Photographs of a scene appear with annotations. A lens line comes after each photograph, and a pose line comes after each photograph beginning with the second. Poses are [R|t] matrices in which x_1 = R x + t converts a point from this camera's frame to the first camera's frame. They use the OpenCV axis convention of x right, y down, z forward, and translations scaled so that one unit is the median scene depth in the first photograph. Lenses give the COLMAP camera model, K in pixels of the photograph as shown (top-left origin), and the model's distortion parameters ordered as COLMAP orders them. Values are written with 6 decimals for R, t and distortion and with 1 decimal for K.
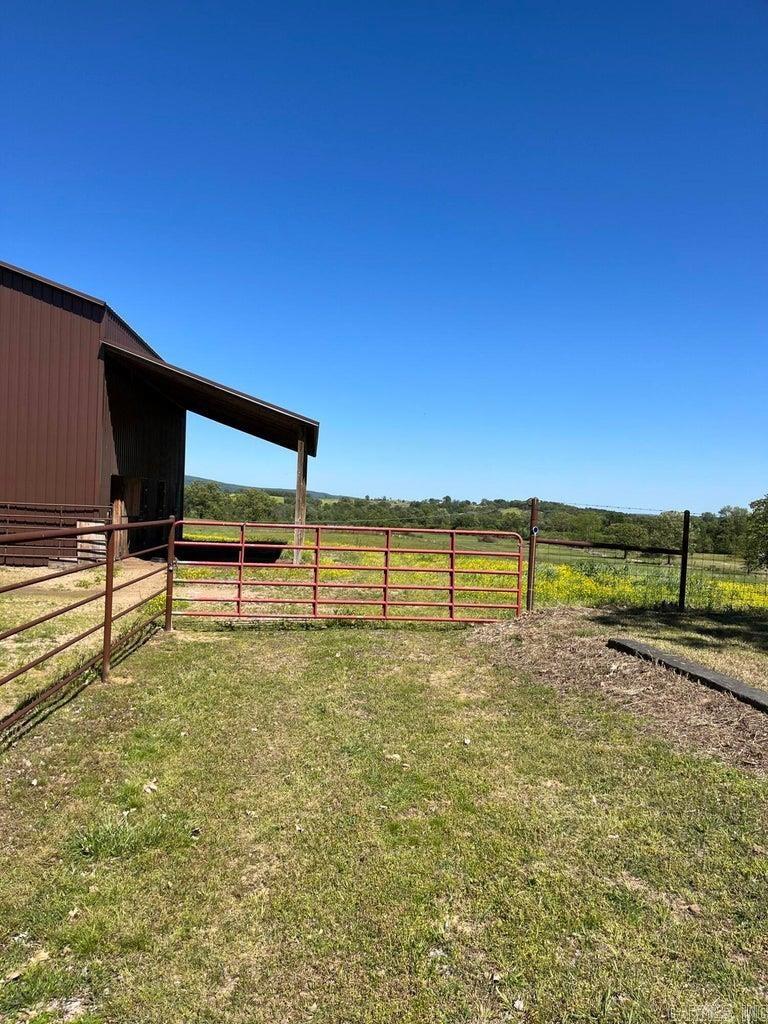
lens RADIAL K [[784.8, 0, 385.3], [0, 784.8, 514.9], [0, 0, 1]] dist [0.075278, -0.102598]
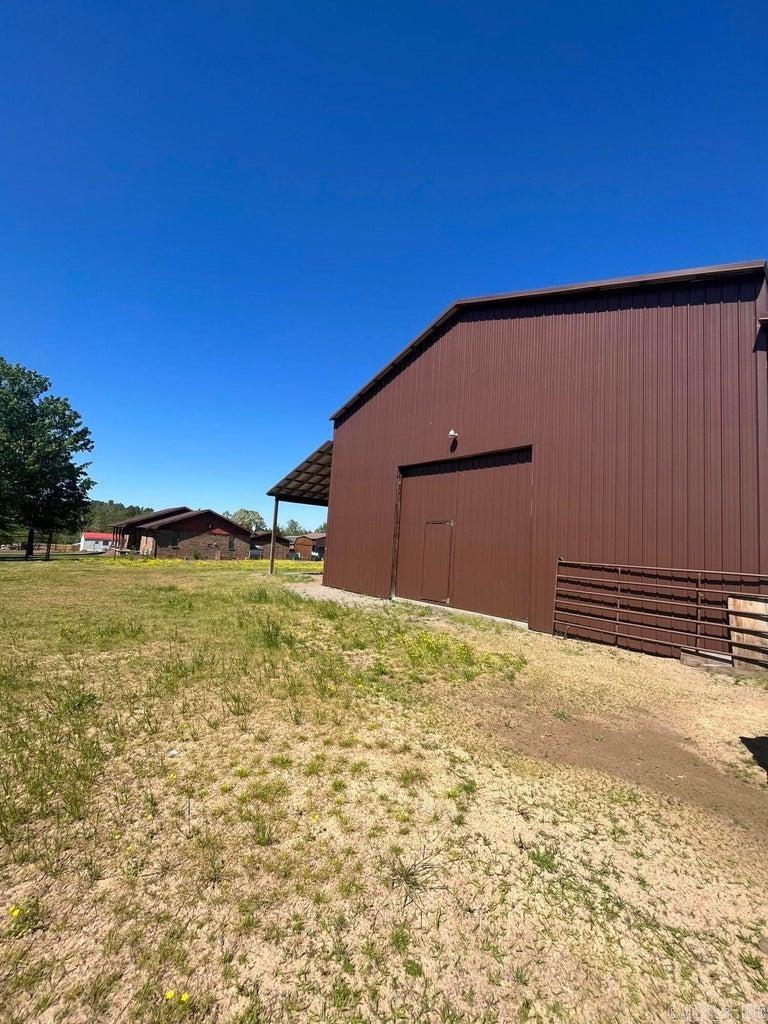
lens RADIAL K [[411.4, 0, 385.0], [0, 411.4, 510.0], [0, 0, 1]] dist [-0.001041, -0.000121]
pose [[0.586928, -0.075113, -0.806147, -0.419160], [-0.050266, 0.990386, -0.128877, -0.008567], [0.808077, 0.116164, 0.577509, 0.859940]]
